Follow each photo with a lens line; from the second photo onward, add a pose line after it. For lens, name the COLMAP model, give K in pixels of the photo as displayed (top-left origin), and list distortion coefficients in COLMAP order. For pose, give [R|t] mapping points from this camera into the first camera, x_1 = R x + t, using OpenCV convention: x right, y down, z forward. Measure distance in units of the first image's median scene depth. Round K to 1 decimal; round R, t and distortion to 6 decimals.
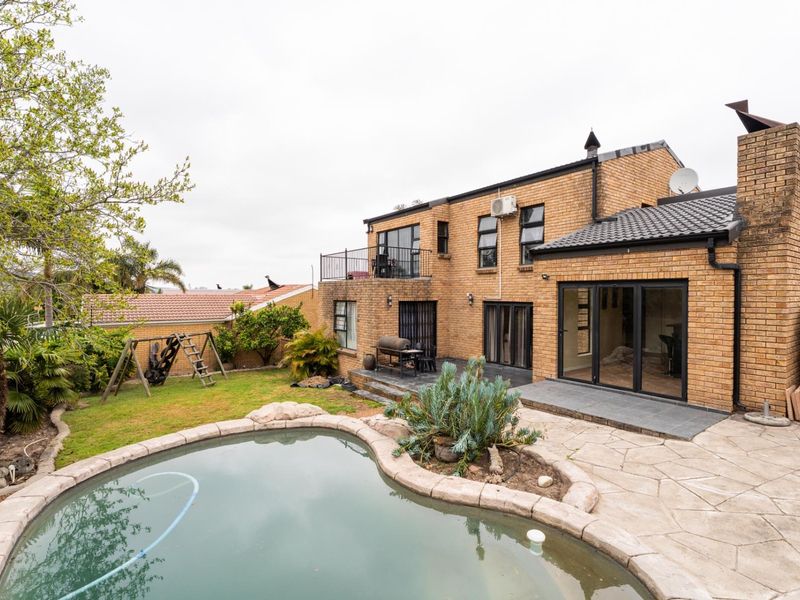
lens RADIAL K [[402.1, 0, 405.1], [0, 402.1, 298.7], [0, 0, 1]] dist [0.003657, 0.001546]
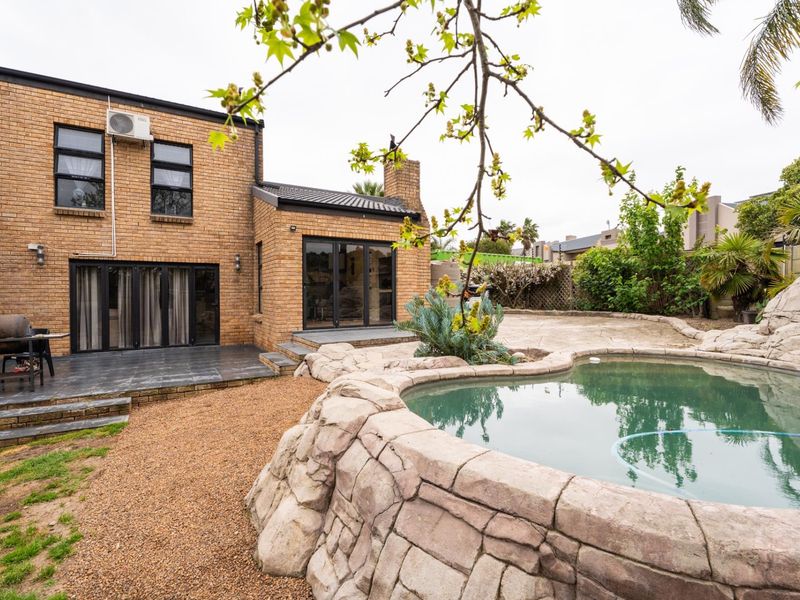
lens RADIAL K [[402.1, 0, 398.5], [0, 402.1, 298.5], [0, 0, 1]] dist [0.003657, 0.001546]
pose [[0.131203, -0.009776, 0.991307, -0.360871], [0.013672, 0.999874, 0.008051, 0.068625], [-0.991261, 0.012496, 0.131320, 0.379667]]
